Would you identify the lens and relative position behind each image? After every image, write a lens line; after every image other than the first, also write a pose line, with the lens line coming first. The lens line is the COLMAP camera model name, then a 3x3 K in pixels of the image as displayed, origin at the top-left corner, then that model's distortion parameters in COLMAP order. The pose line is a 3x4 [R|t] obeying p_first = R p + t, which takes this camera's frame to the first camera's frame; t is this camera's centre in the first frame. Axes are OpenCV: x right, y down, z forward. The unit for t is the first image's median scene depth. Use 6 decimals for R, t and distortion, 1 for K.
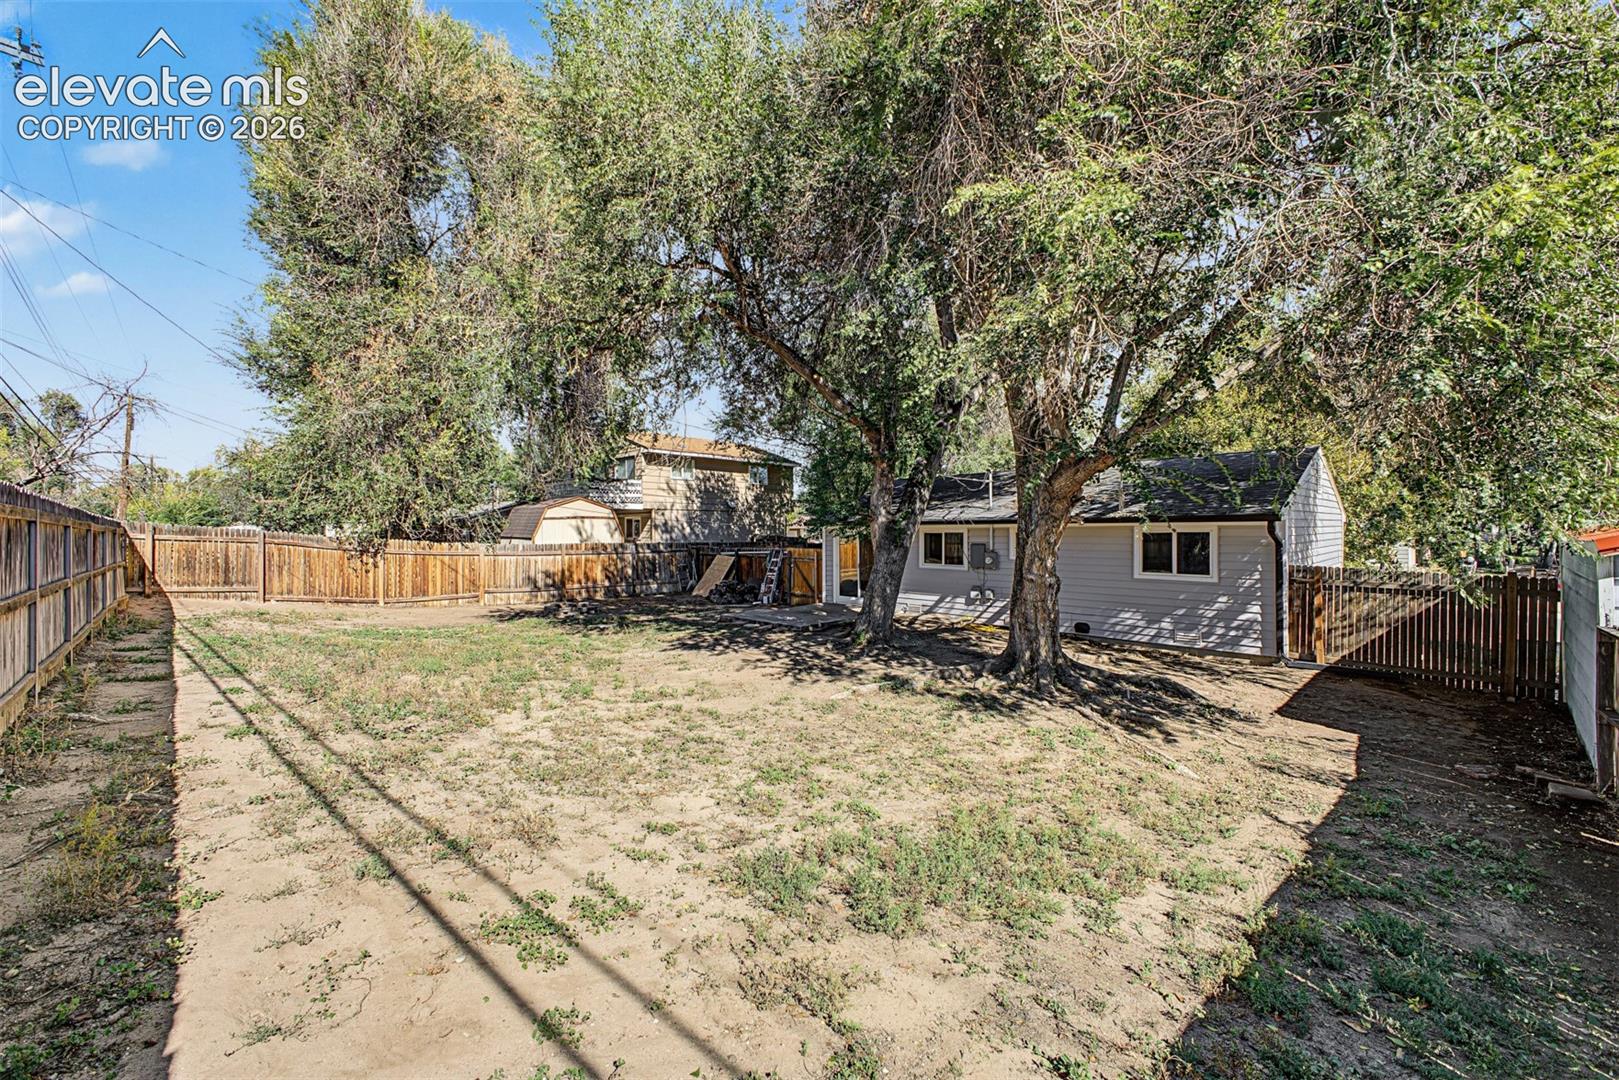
lens RADIAL K [[640.1, 0, 800.5], [0, 640.1, 537.9], [0, 0, 1]] dist [0.017279, -0.003972]
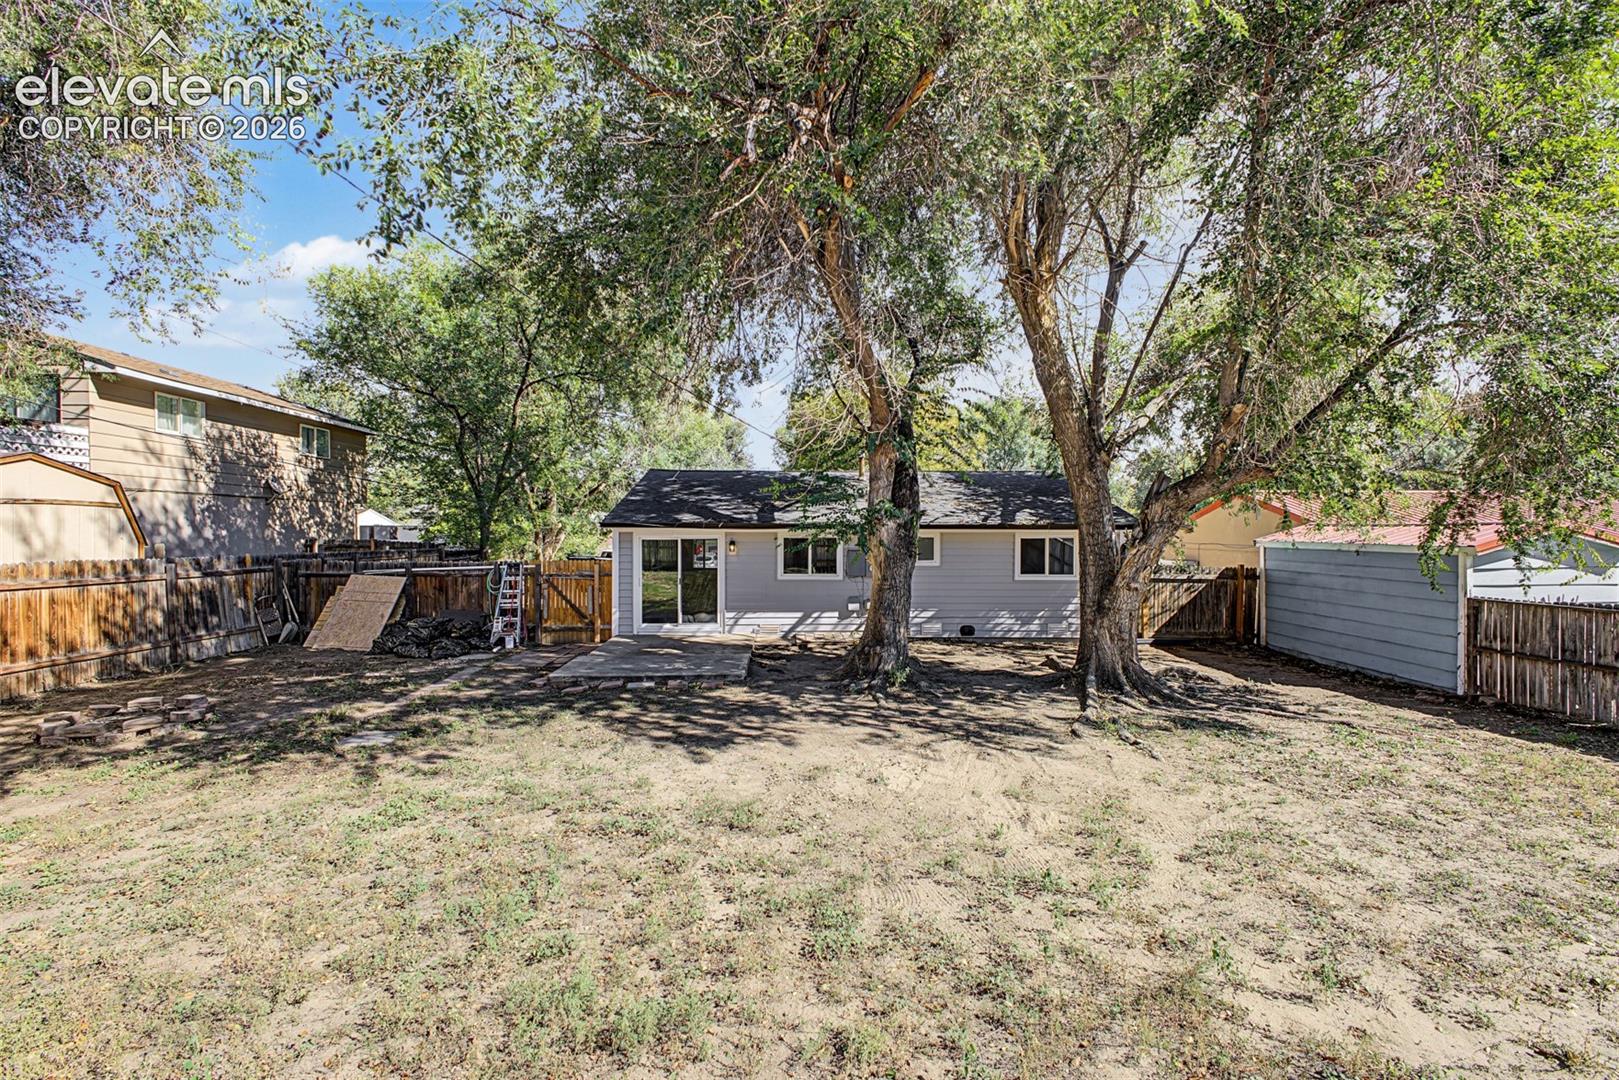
lens RADIAL K [[640.1, 0, 804.3], [0, 640.1, 541.3], [0, 0, 1]] dist [0.017279, -0.003972]
pose [[0.659370, -0.006866, 0.751787, -0.323849], [0.002471, 0.999973, 0.006965, -0.007450], [-0.751814, -0.002735, 0.659369, 0.328852]]
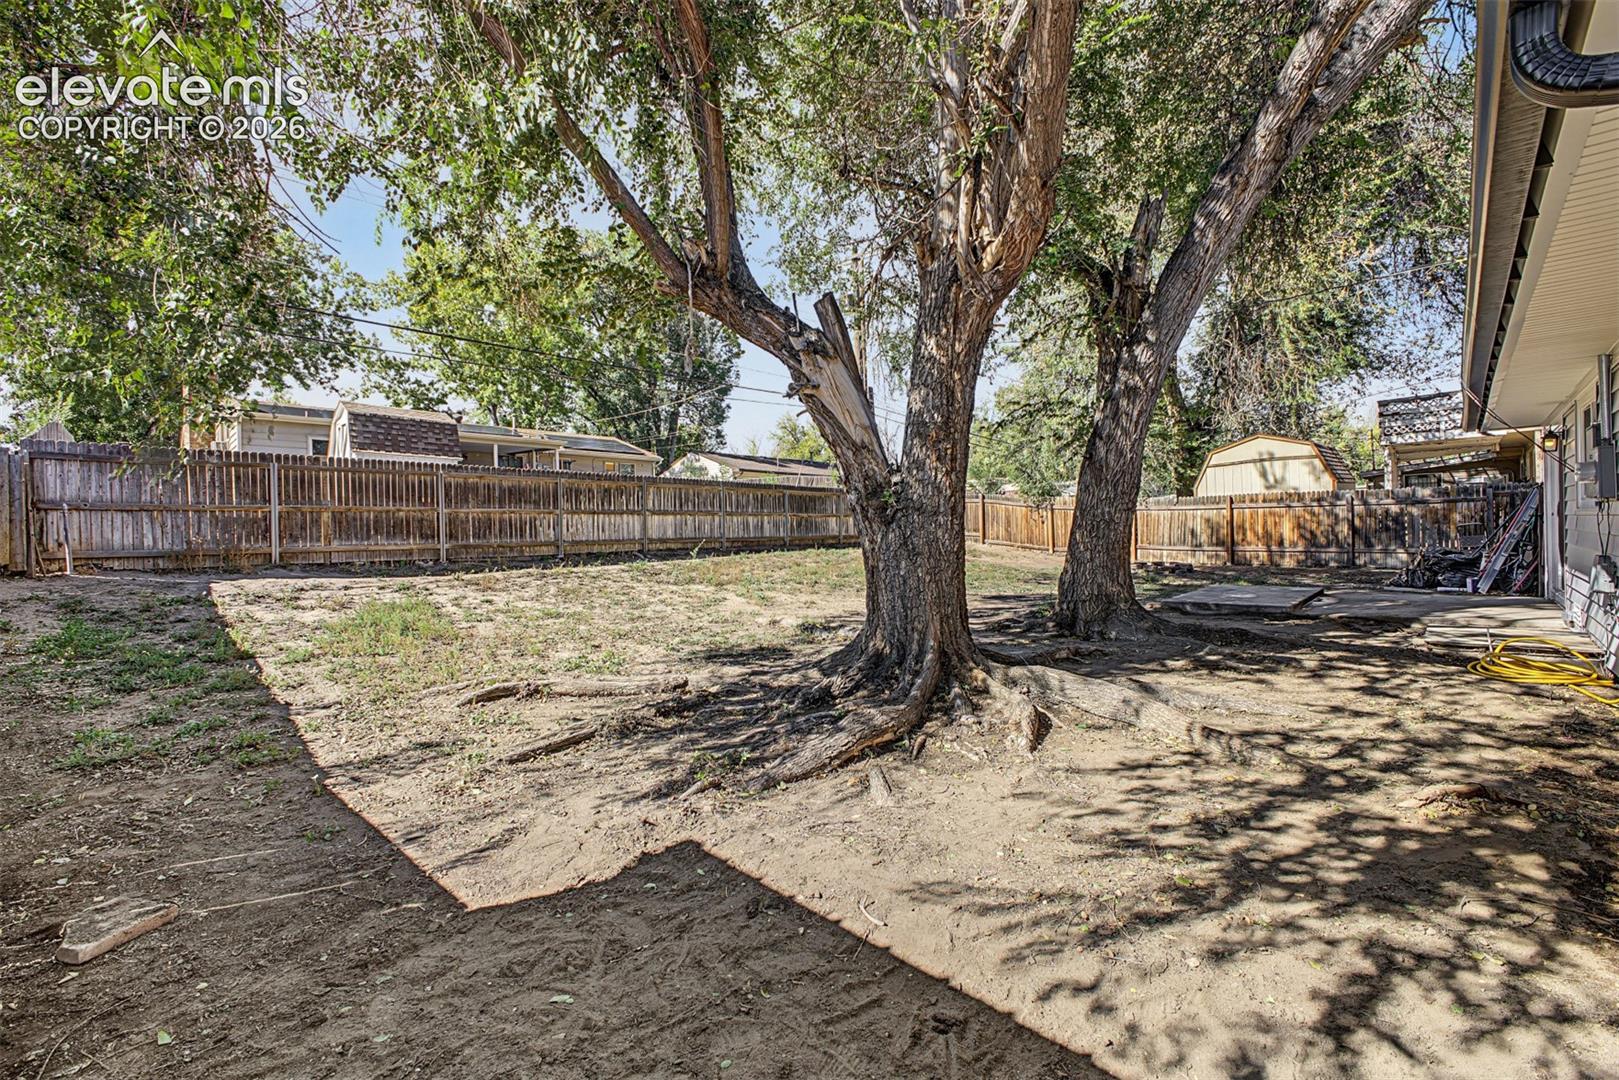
lens RADIAL K [[640.1, 0, 796.1], [0, 640.1, 535.5], [0, 0, 1]] dist [0.017279, -0.003972]
pose [[0.022004, 0.019051, -0.999576, 0.422820], [0.011787, 0.999744, 0.019314, 0.037588], [0.999688, -0.012207, 0.021774, 0.411353]]
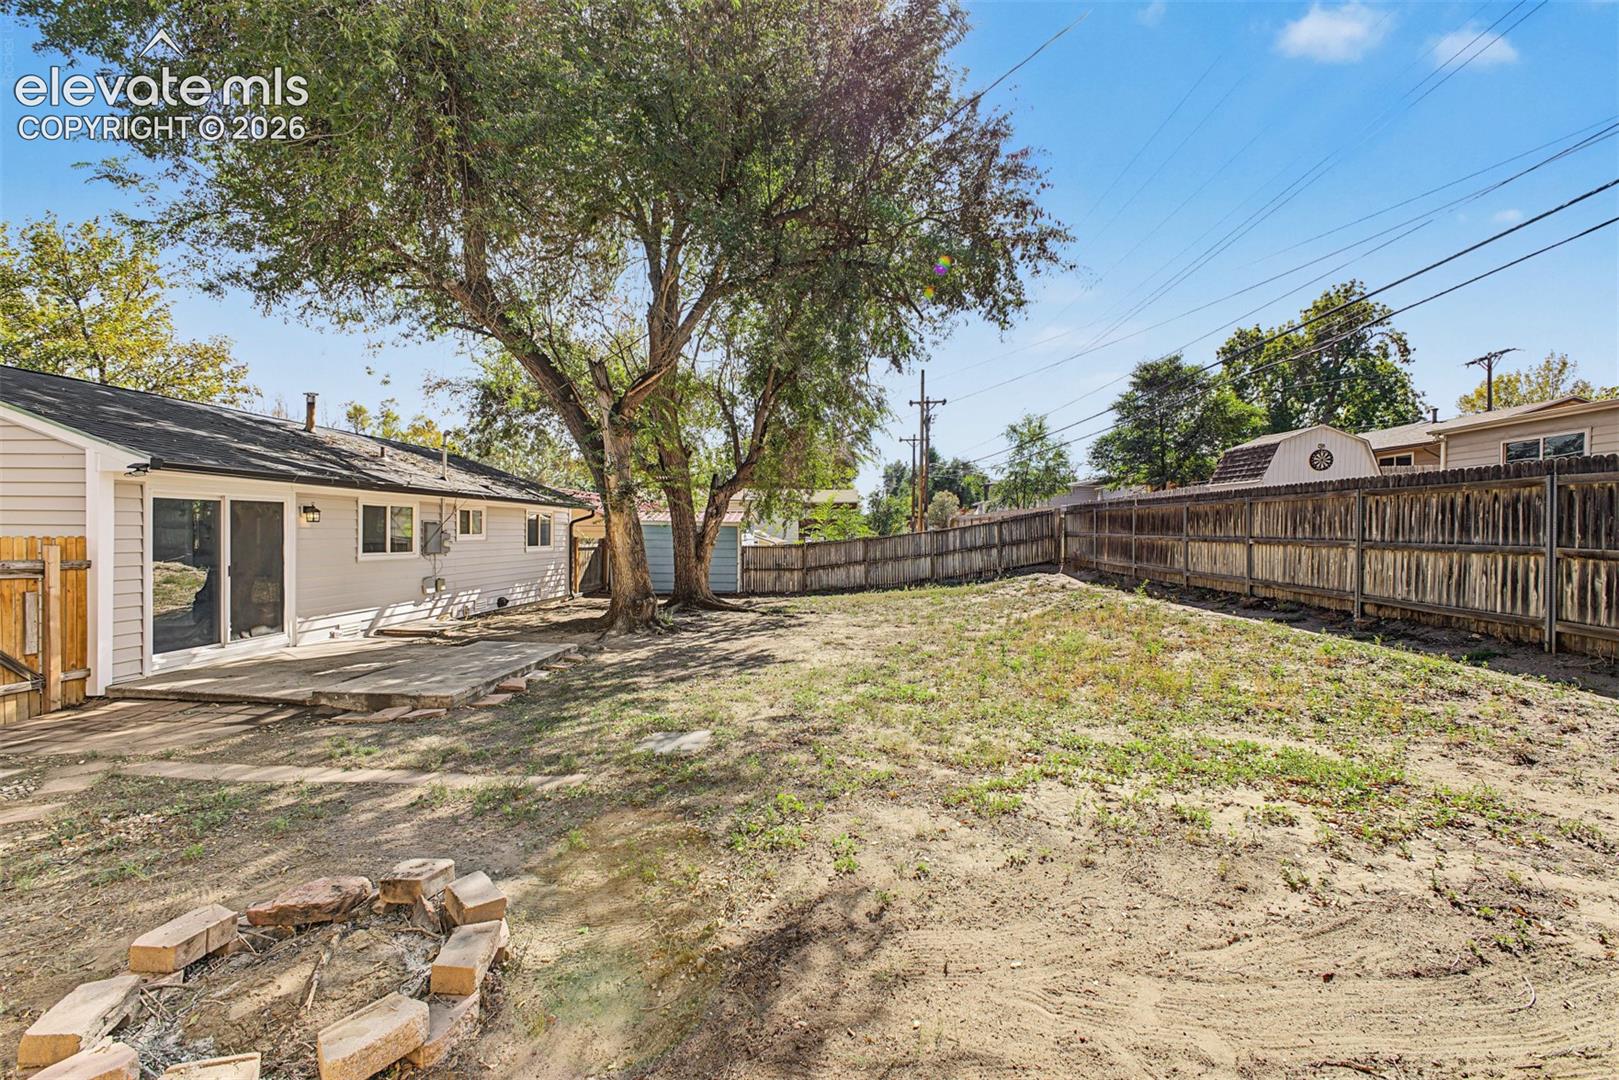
lens RADIAL K [[640.1, 0, 810.7], [0, 640.1, 539.7], [0, 0, 1]] dist [0.017279, -0.003972]
pose [[-0.675073, -0.008721, 0.737699, -0.443212], [0.003875, 0.999874, 0.015367, 0.013578], [-0.737741, 0.013233, -0.674955, 0.852381]]
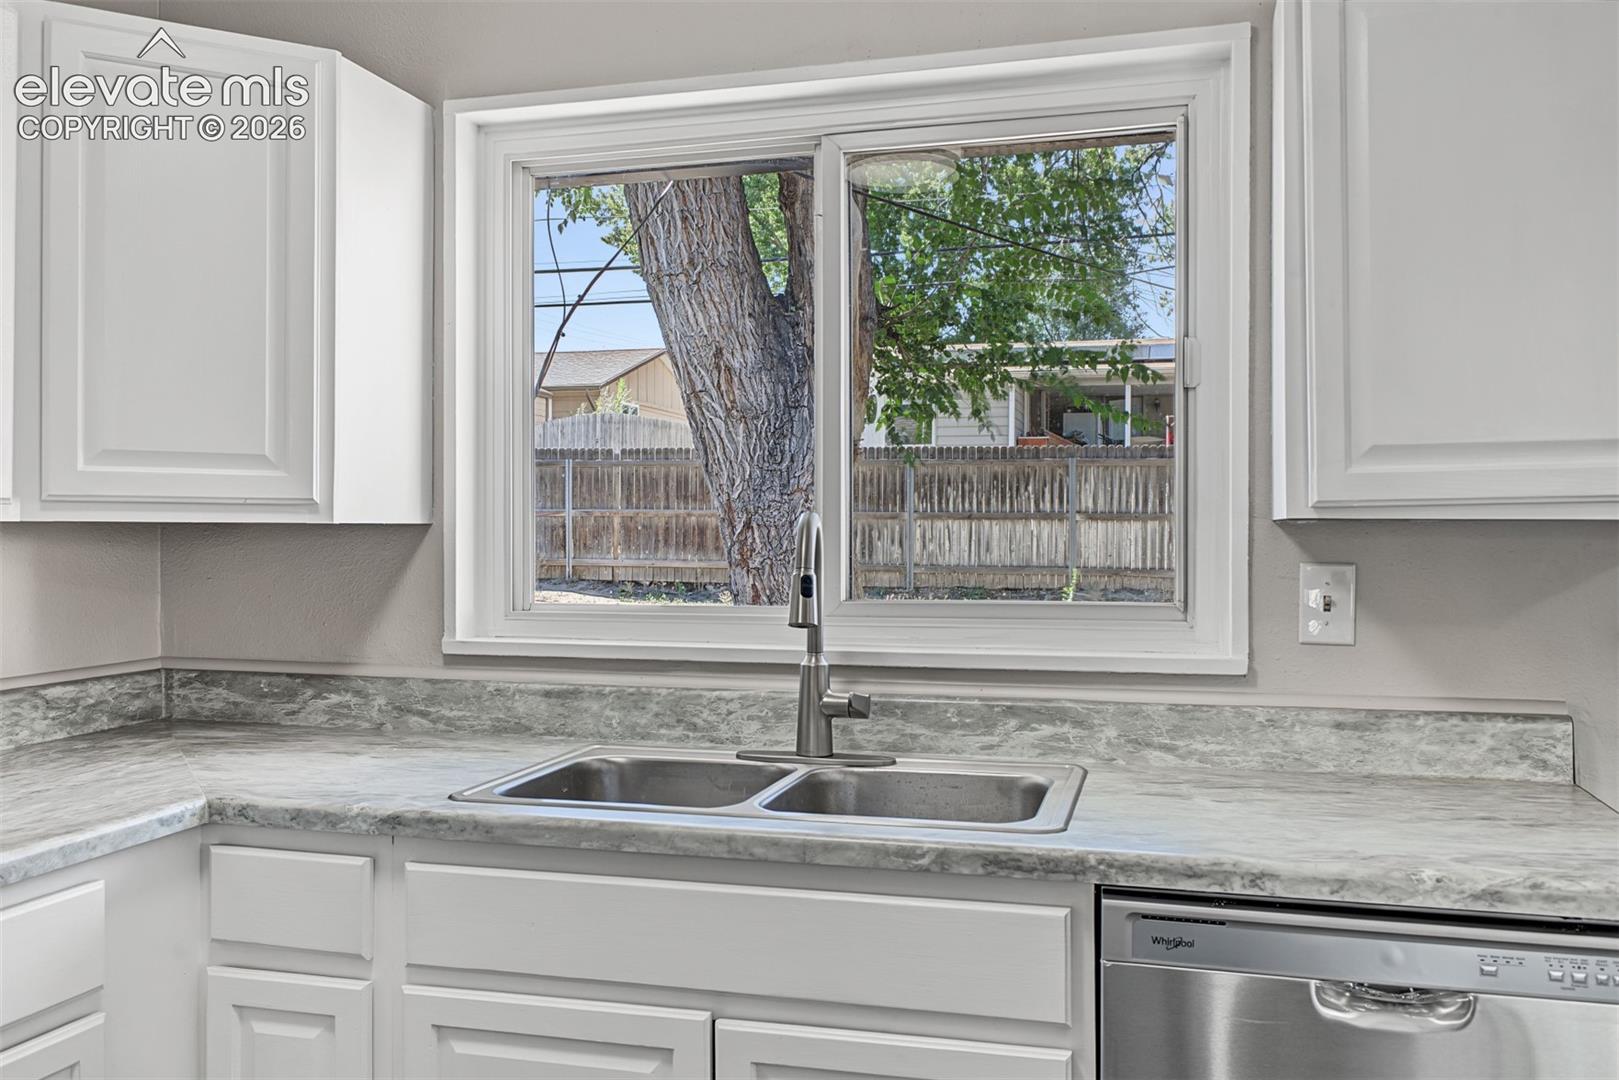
lens RADIAL K [[1331.0, 0, 802.2], [0, 1331.0, 536.0], [0, 0, 1]] dist [0.006775, -0.005774]
pose [[-0.854740, 0.002725, -0.519049, 0.240380], [-0.002783, 0.999948, 0.009832, 0.027849], [0.519048, 0.009848, -0.854688, 0.843939]]
